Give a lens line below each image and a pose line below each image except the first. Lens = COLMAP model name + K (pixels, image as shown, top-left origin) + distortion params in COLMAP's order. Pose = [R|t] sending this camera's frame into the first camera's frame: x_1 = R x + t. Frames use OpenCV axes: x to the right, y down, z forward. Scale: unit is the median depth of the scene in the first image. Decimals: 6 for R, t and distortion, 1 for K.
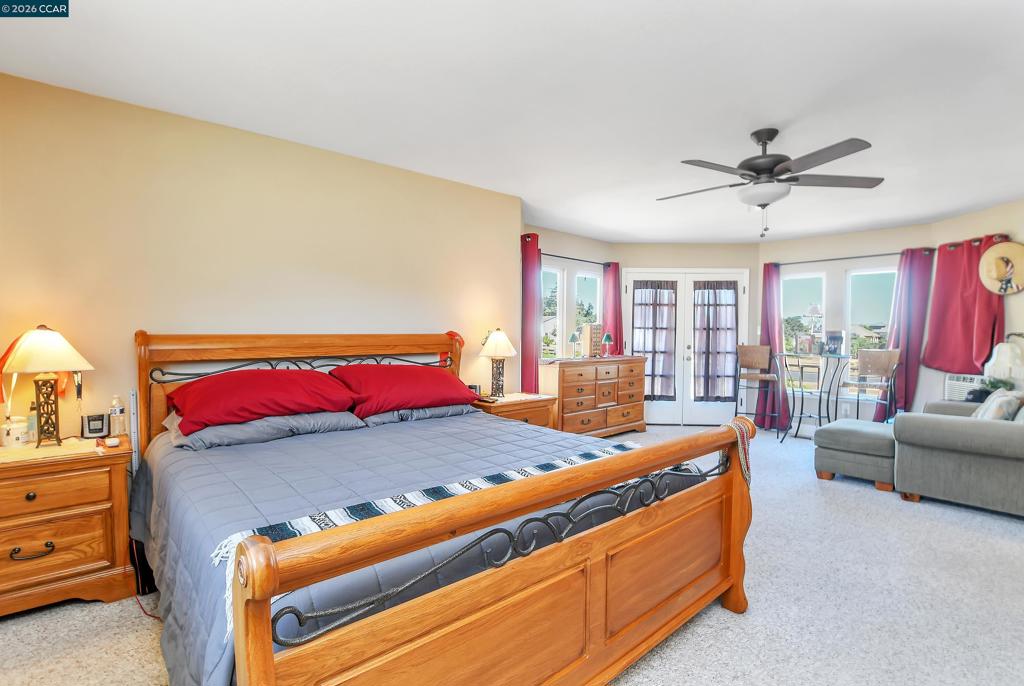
lens RADIAL K [[482.7, 0, 521.1], [0, 482.7, 346.3], [0, 0, 1]] dist [-0.019733, -0.000802]
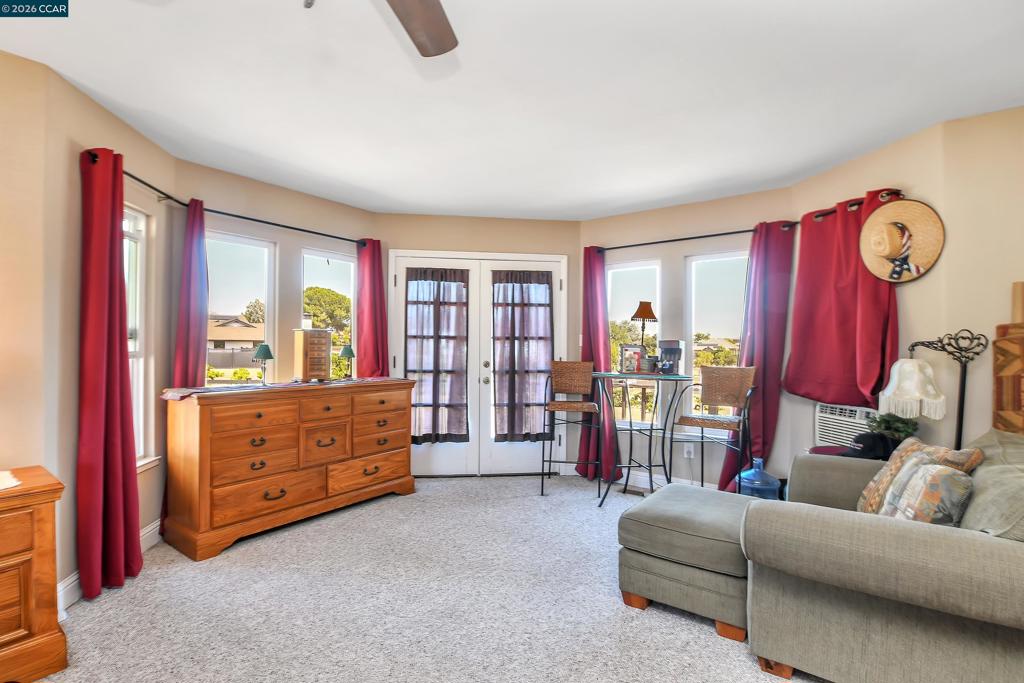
lens RADIAL K [[482.9, 0, 503.6], [0, 482.9, 342.6], [0, 0, 1]] dist [-0.028051, 0.000929]
pose [[0.983057, 0.000779, 0.183300, 0.277376], [0.005701, 0.999377, -0.034822, -0.005900], [-0.183213, 0.035277, 0.982440, 0.343049]]
